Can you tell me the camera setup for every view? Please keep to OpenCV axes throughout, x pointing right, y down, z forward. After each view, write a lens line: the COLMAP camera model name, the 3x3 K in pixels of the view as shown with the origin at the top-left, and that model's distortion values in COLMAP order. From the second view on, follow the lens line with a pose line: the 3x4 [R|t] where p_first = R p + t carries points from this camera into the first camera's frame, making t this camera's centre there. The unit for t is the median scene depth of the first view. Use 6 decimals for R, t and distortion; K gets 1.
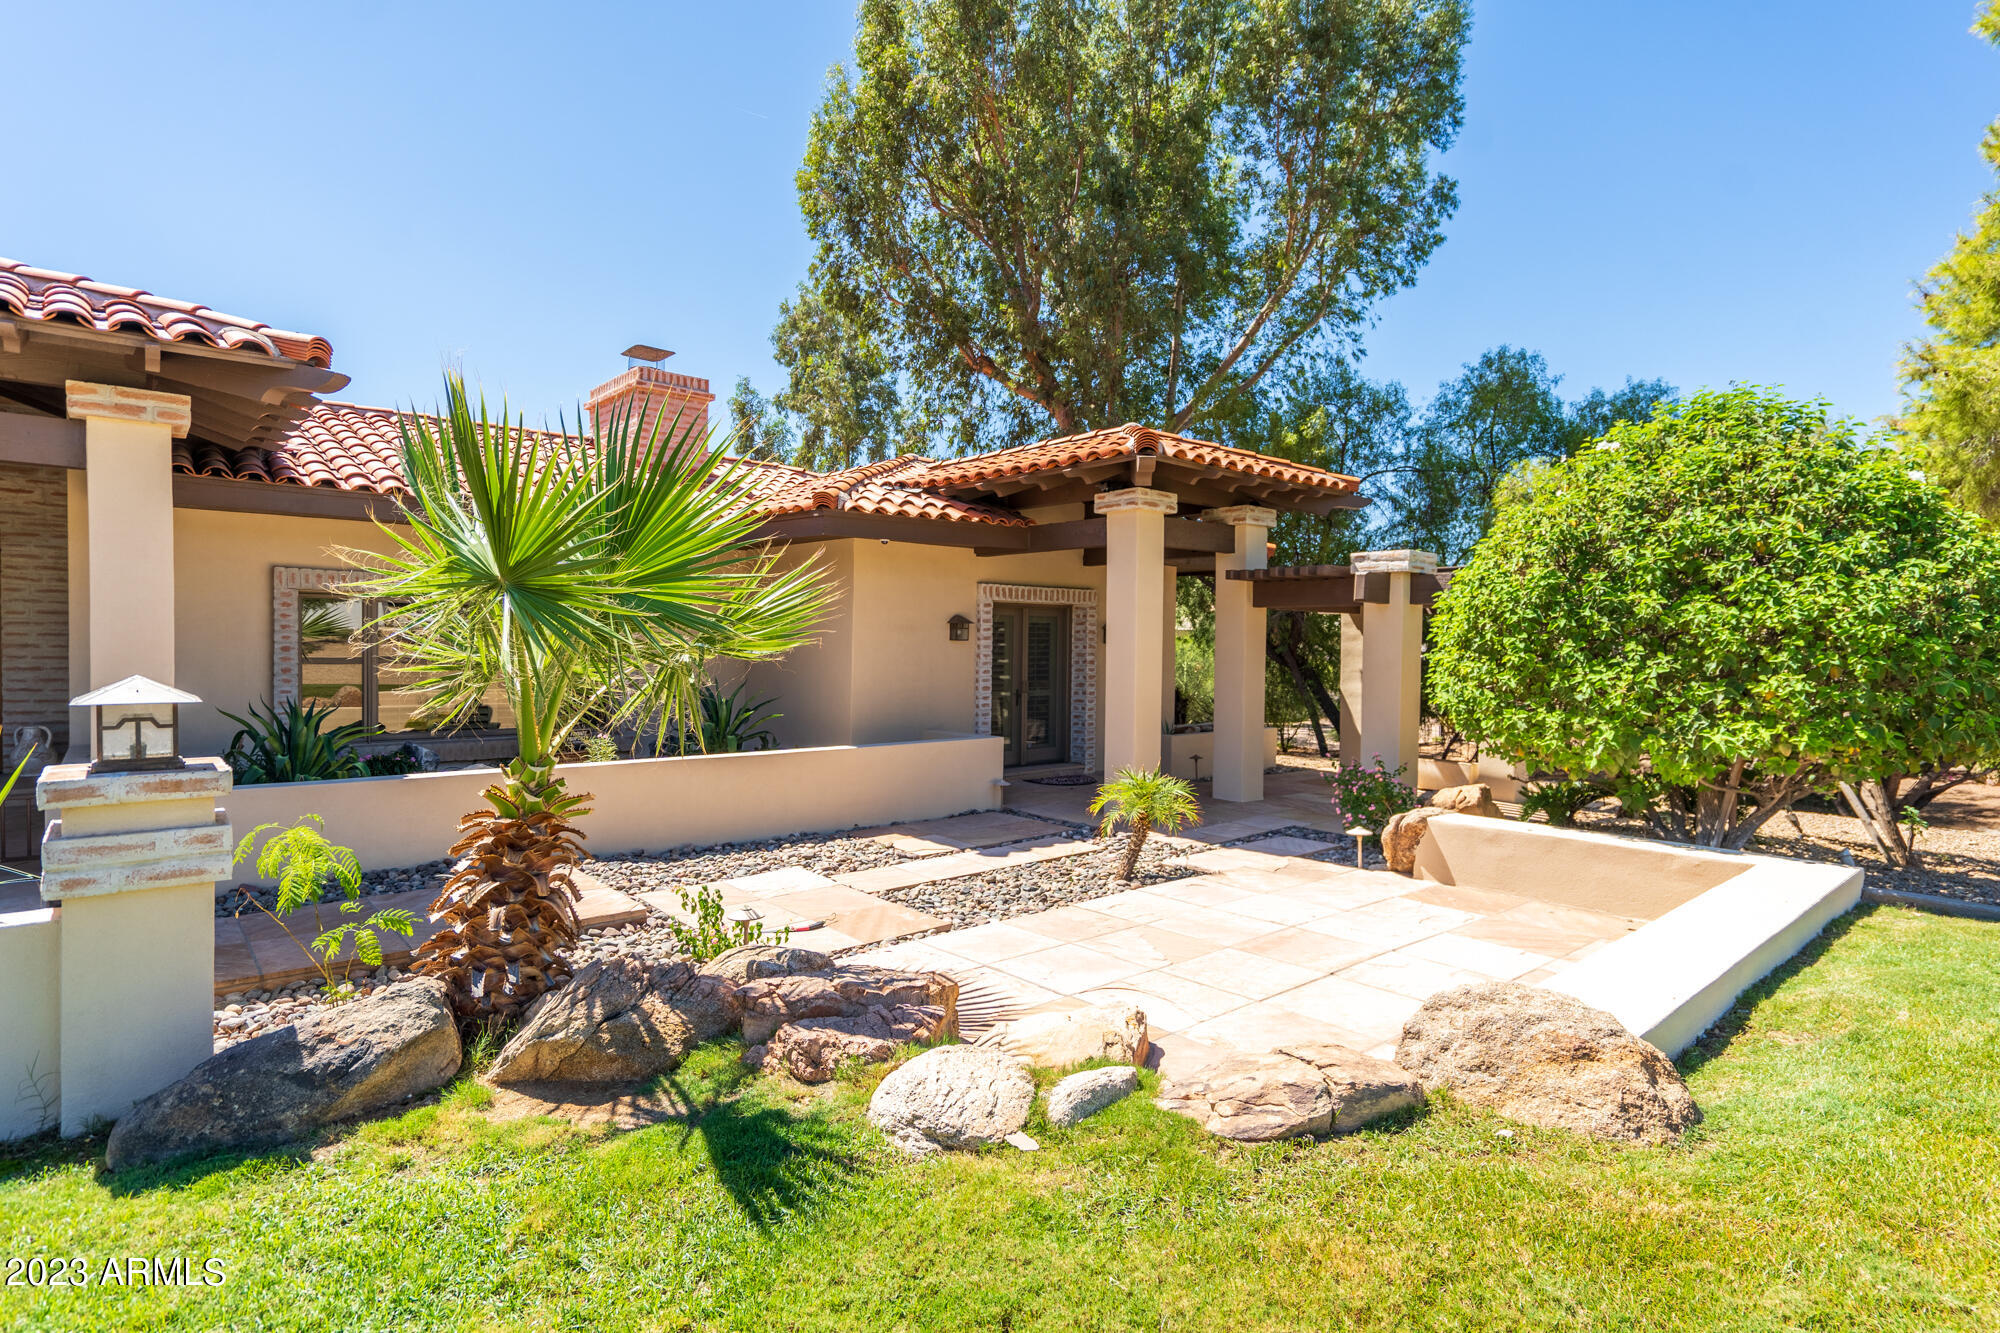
lens RADIAL K [[1005.3, 0, 1000.0], [0, 1005.3, 666.5], [0, 0, 1]] dist [-0.001105, 0.000308]
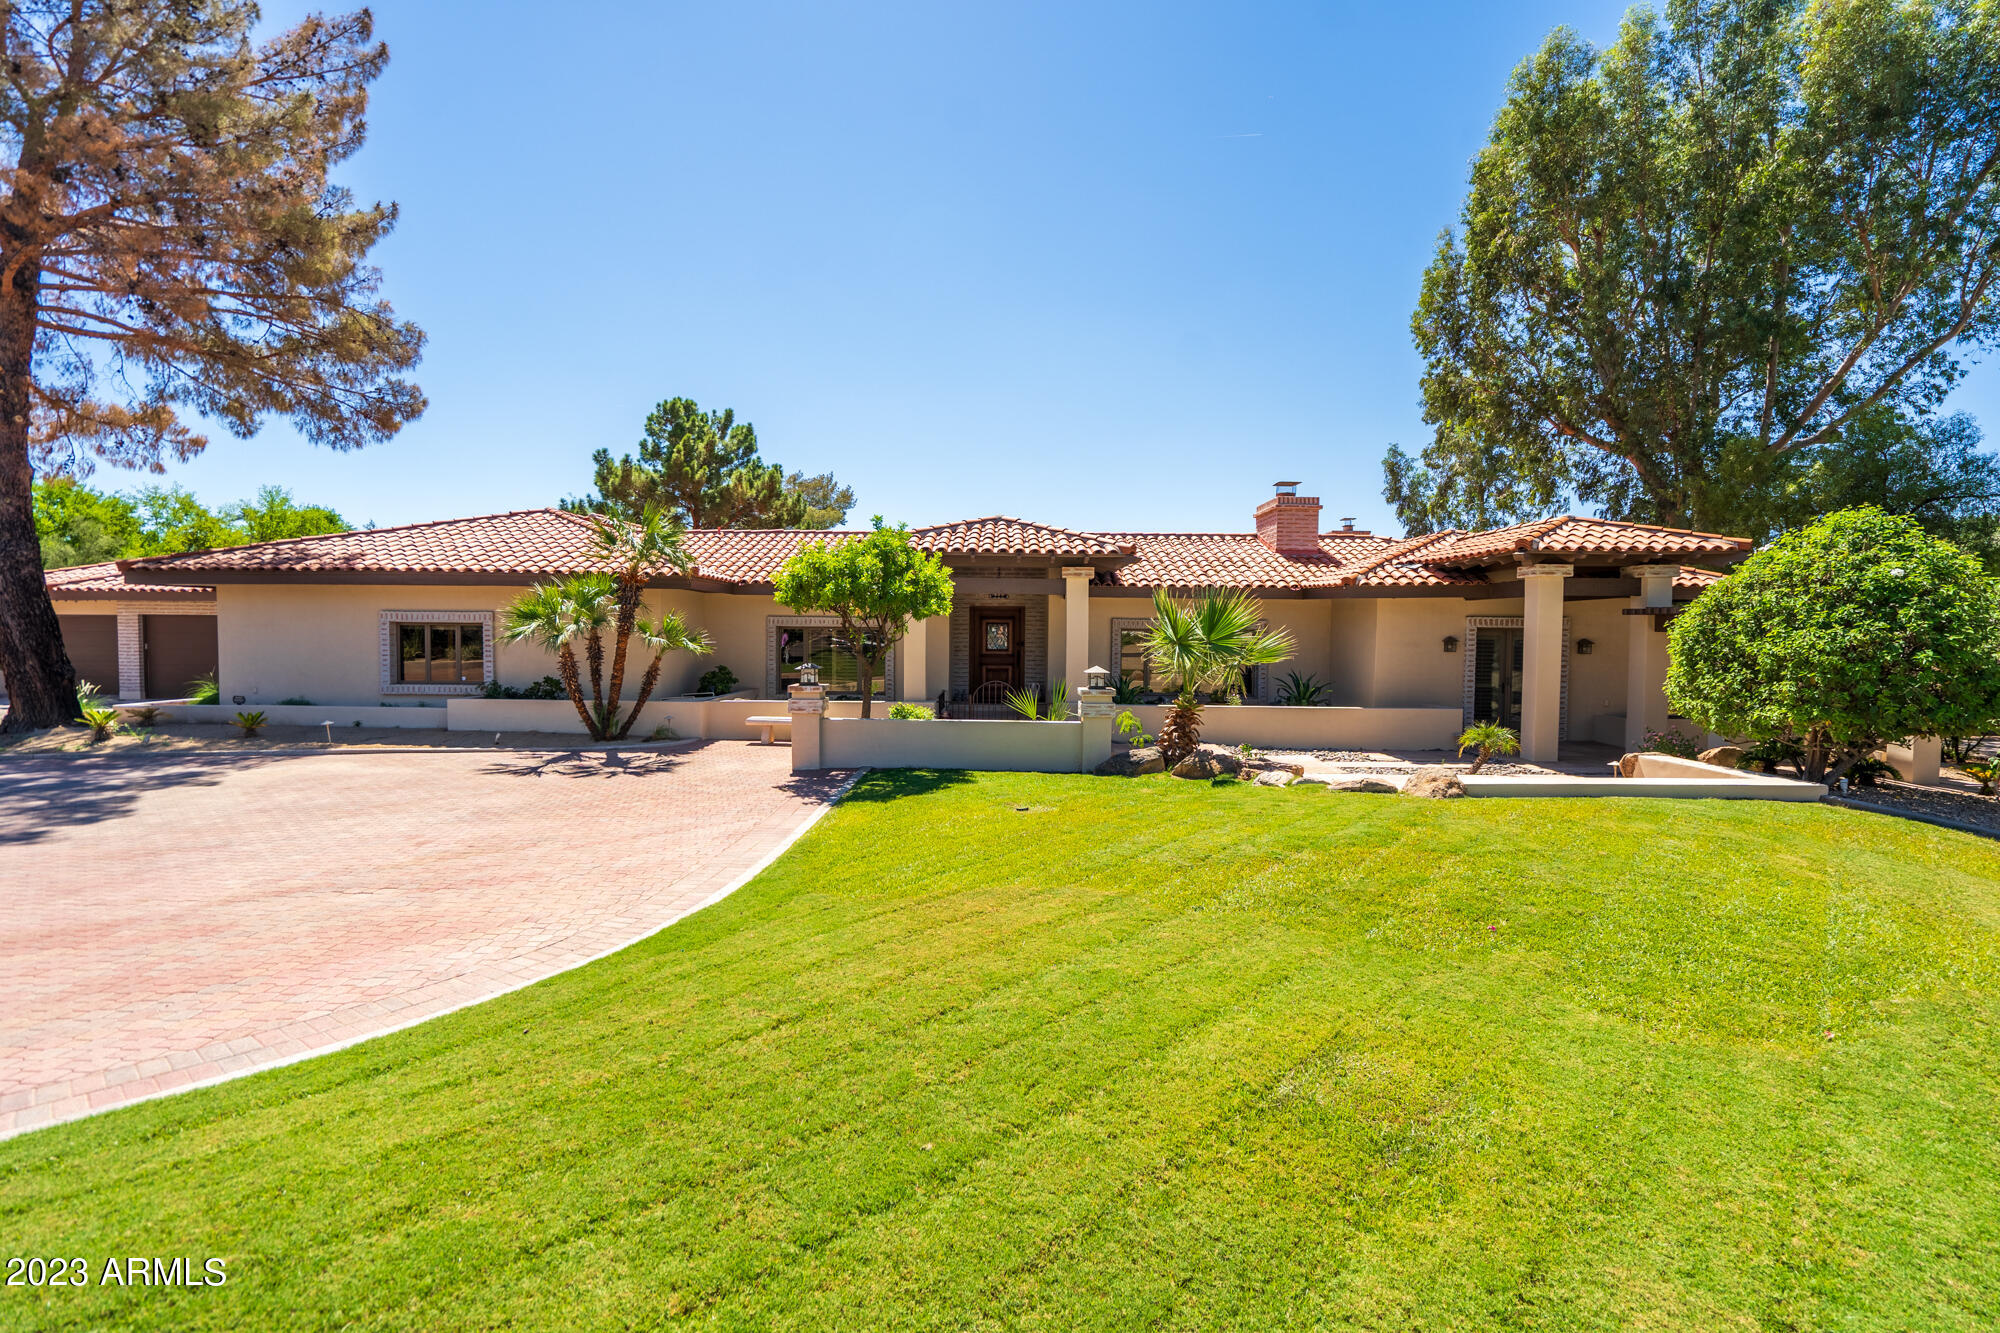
lens RADIAL K [[912.1, 0, 1000.0], [0, 912.1, 666.5], [0, 0, 1]] dist [-0.001796, 0.000003]
pose [[0.751303, 0.021329, -0.659613, 0.383100], [-0.016480, 0.999772, 0.013557, -0.009289], [0.659751, 0.000685, 0.751484, -0.608007]]
